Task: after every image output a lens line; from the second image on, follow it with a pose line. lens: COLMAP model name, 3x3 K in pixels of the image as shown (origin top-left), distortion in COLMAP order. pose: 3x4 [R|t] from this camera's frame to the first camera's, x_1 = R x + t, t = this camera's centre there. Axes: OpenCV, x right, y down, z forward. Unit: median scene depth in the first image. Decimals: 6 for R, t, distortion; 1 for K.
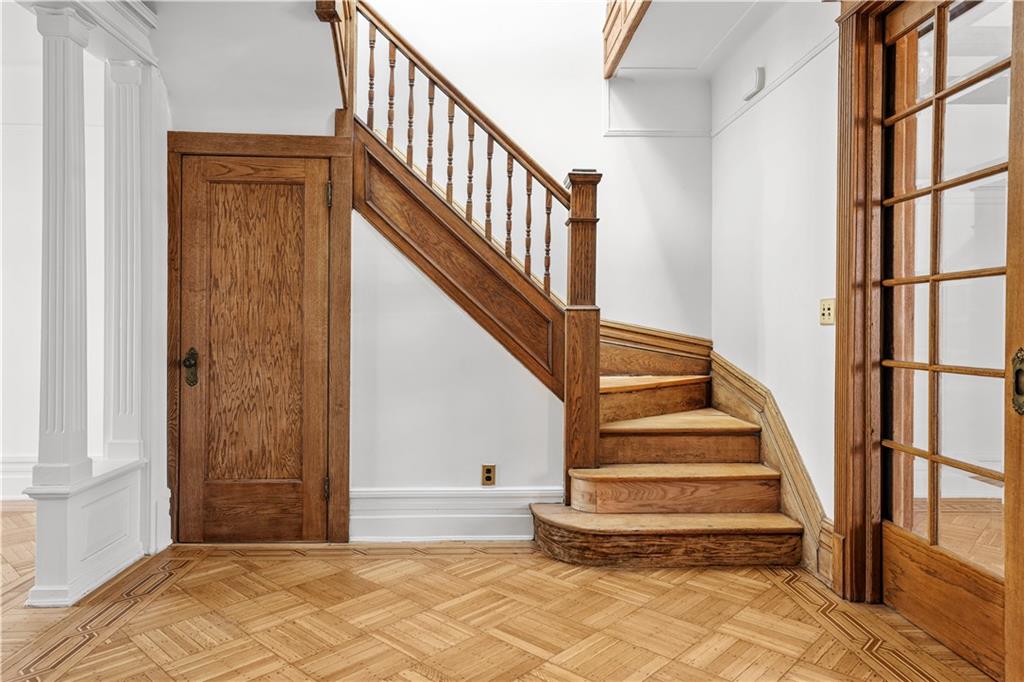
lens RADIAL K [[658.2, 0, 505.5], [0, 658.2, 332.2], [0, 0, 1]] dist [0.013345, 0.001945]
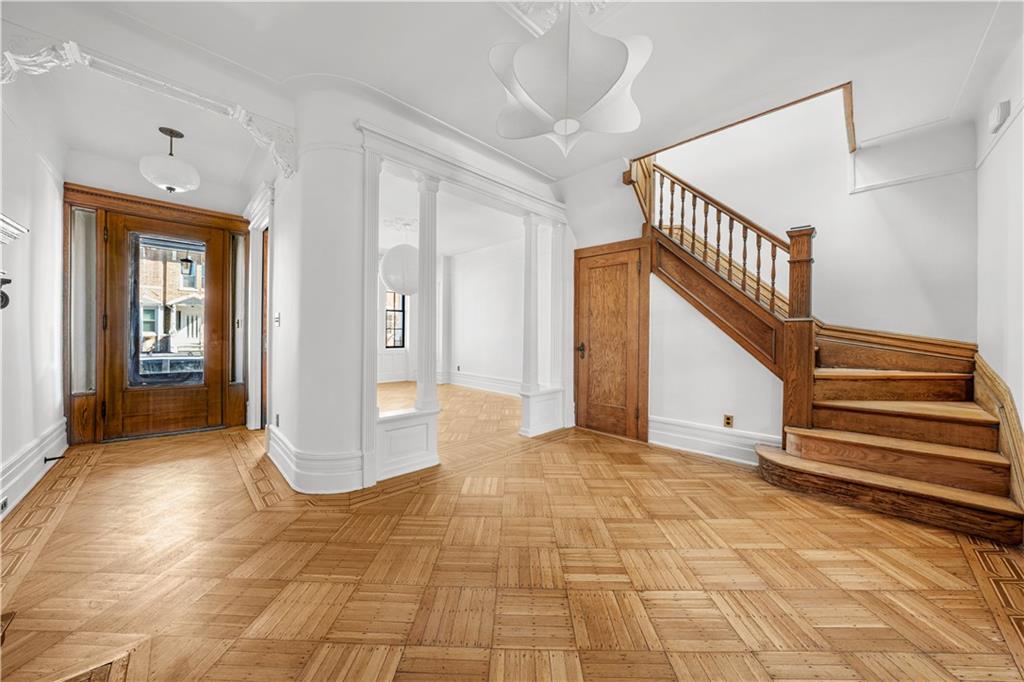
lens RADIAL K [[359.9, 0, 515.1], [0, 359.9, 338.6], [0, 0, 1]] dist [-0.013613, 0.000548]
pose [[0.680282, 0.008546, -0.732901, 0.276393], [-0.005677, 0.999963, 0.006390, 0.004177], [0.732928, -0.000187, 0.680306, -0.017806]]
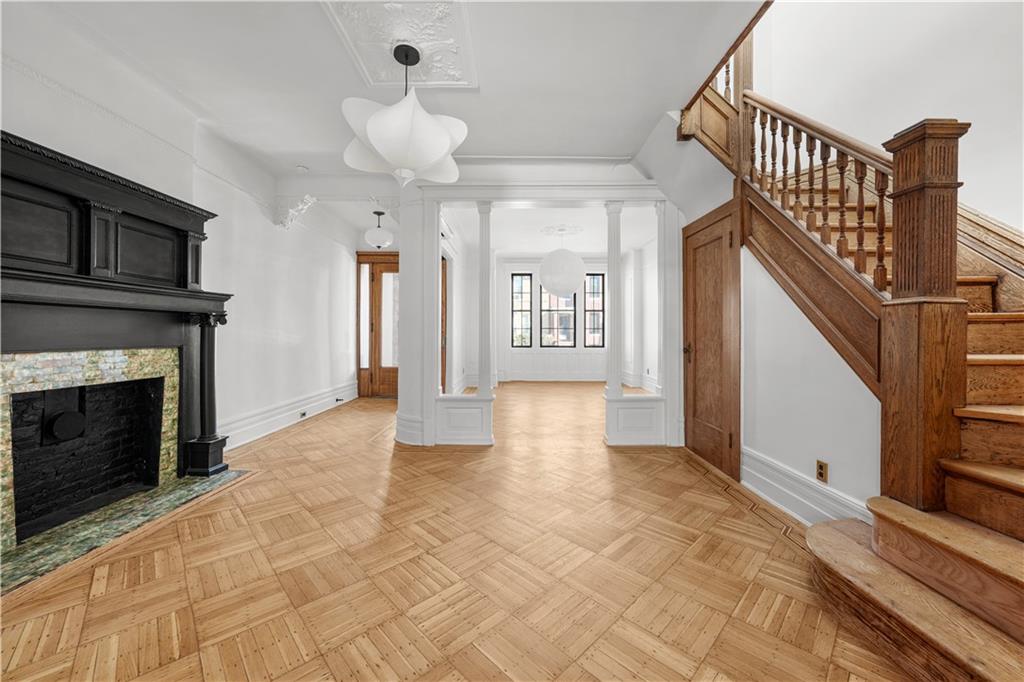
lens RADIAL K [[392.6, 0, 508.4], [0, 392.6, 332.1], [0, 0, 1]] dist [0.000641, 0.002896]
pose [[-0.050542, -0.008981, -0.998682, 0.626504], [-0.004784, 0.999950, -0.008750, 0.006877], [0.998711, 0.004336, -0.050582, 0.551213]]
